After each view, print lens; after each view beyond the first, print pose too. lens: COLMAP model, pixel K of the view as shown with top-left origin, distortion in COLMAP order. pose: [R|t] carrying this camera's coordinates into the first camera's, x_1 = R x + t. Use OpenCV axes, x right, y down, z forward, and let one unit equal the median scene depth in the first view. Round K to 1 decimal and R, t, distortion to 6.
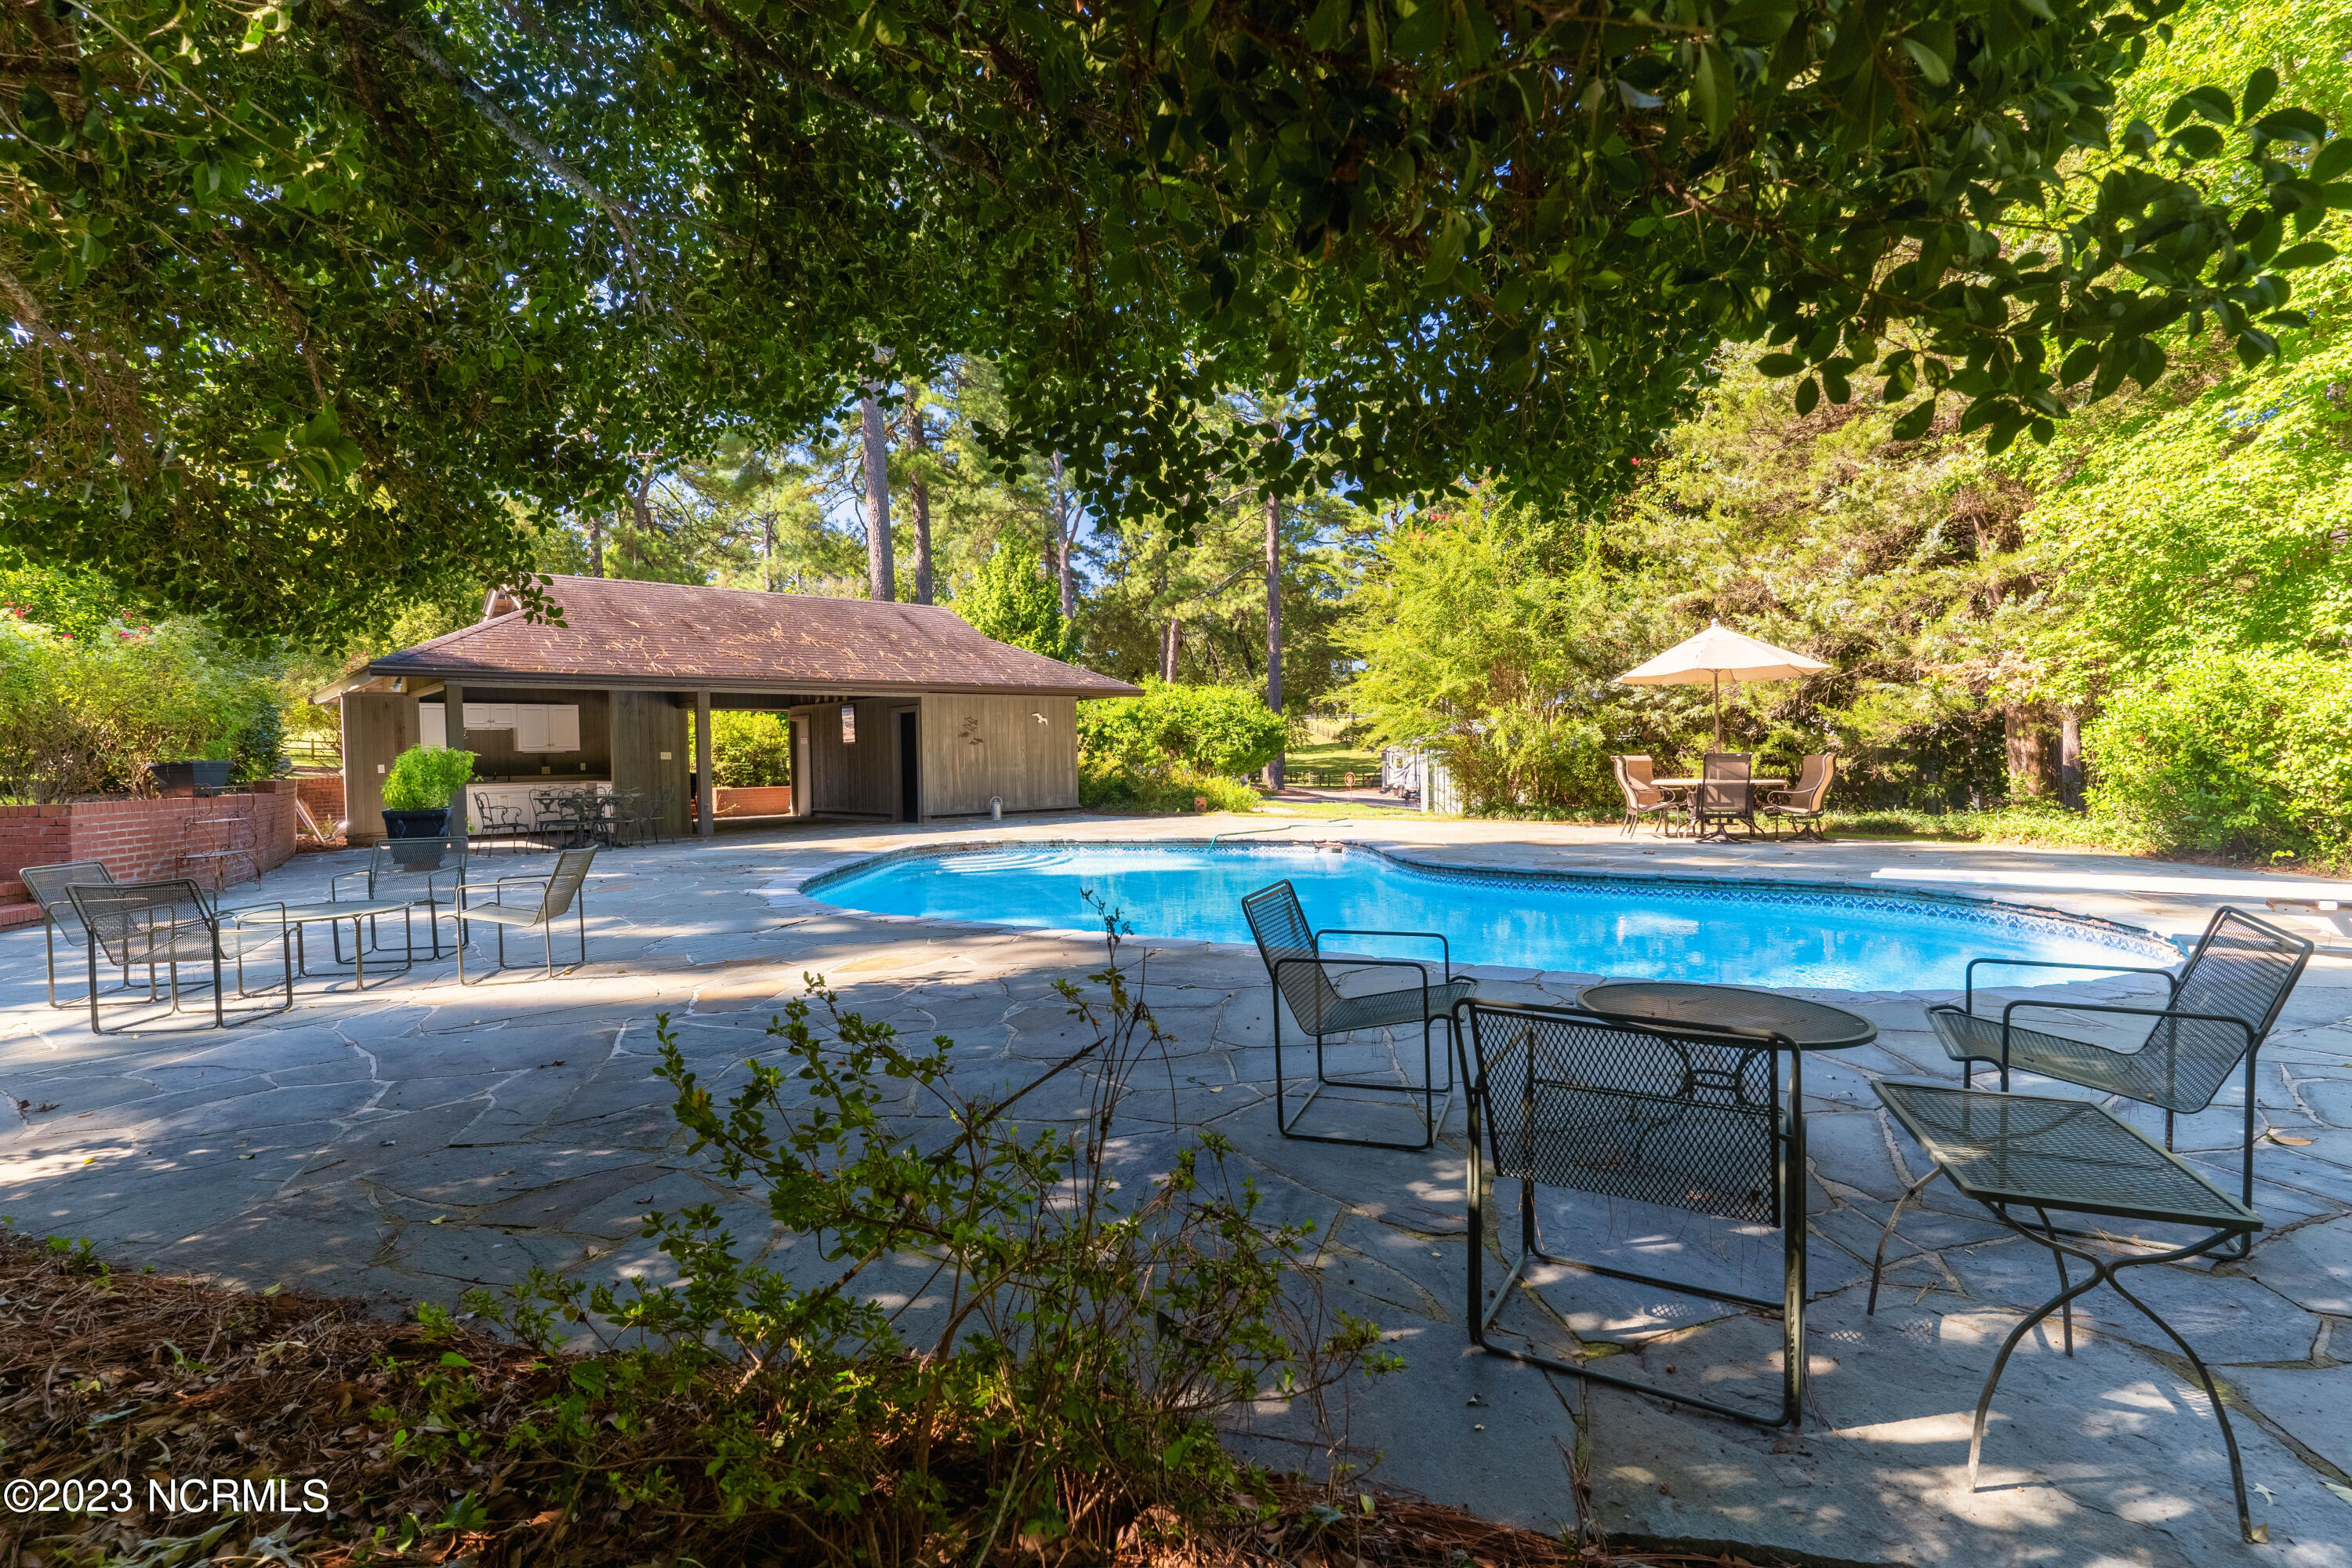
lens RADIAL K [[1148.6, 0, 1176.0], [0, 1148.6, 784.0], [0, 0, 1]] dist [0.000245, 0.000226]
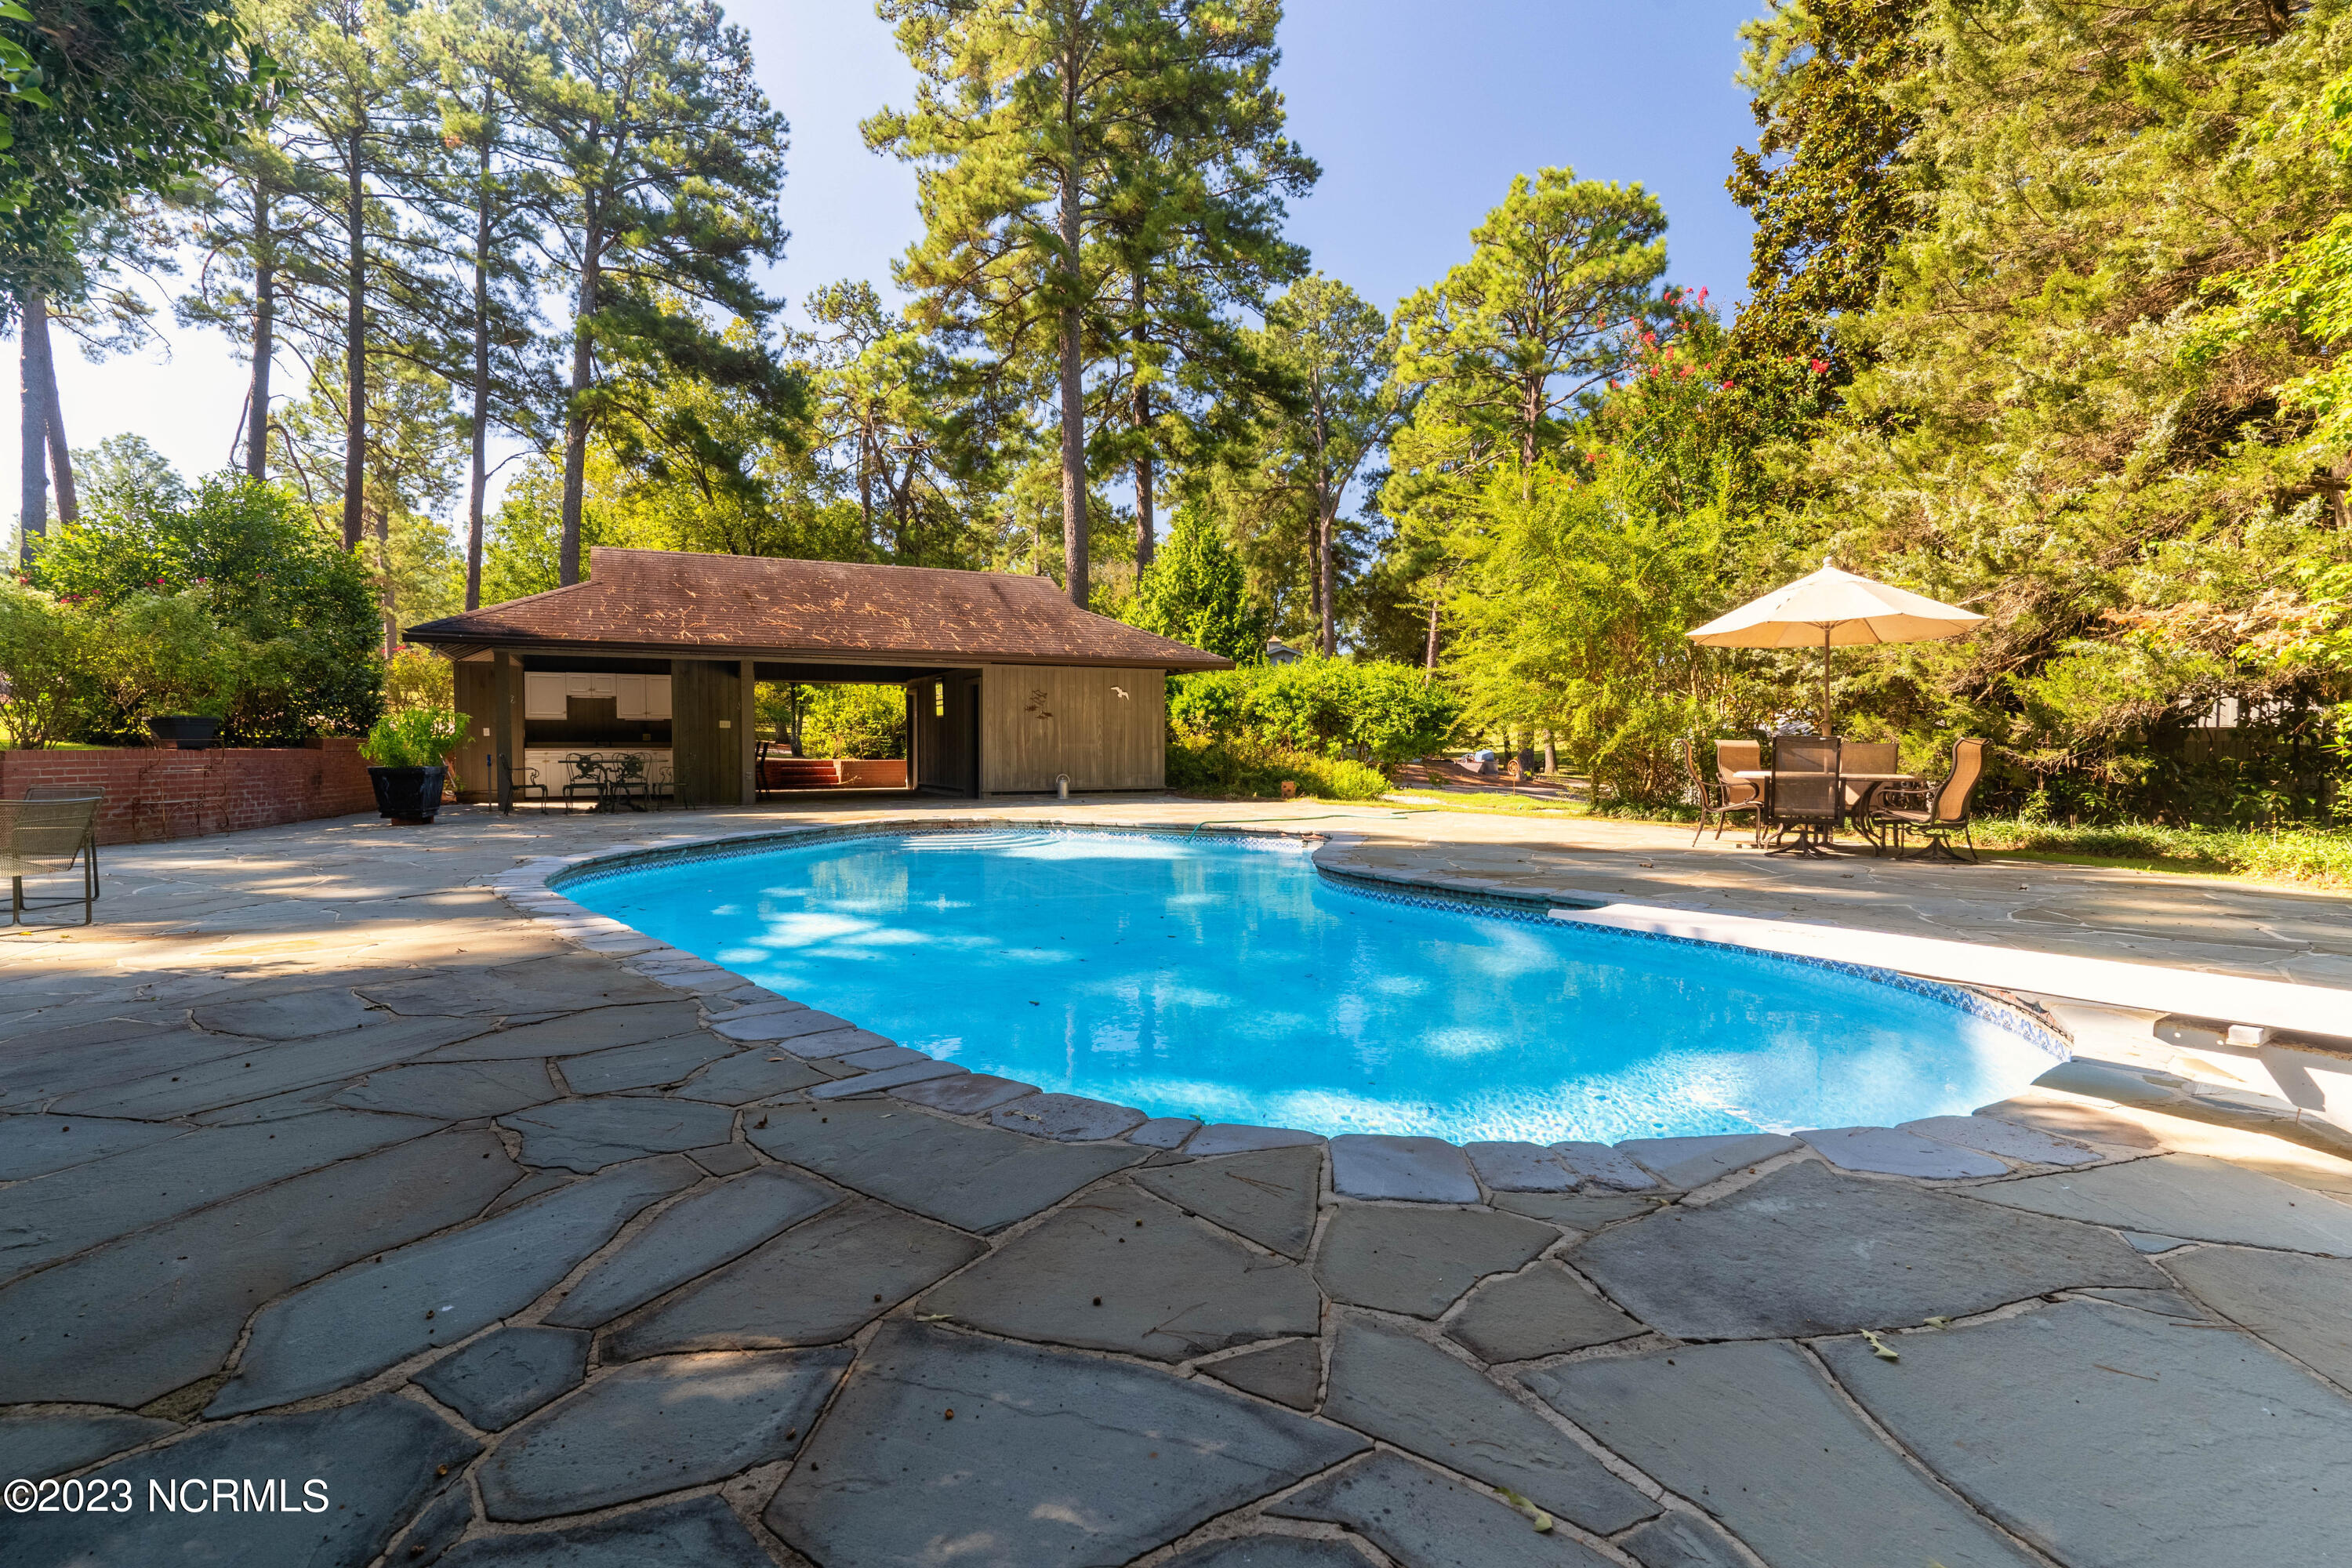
lens RADIAL K [[1148.6, 0, 1176.0], [0, 1148.6, 784.0], [0, 0, 1]] dist [0.000245, 0.000226]
pose [[0.959588, 0.029213, -0.279888, 0.222373], [-0.025872, 0.999543, 0.015622, 0.002112], [0.280216, -0.007749, 0.959906, 0.132842]]
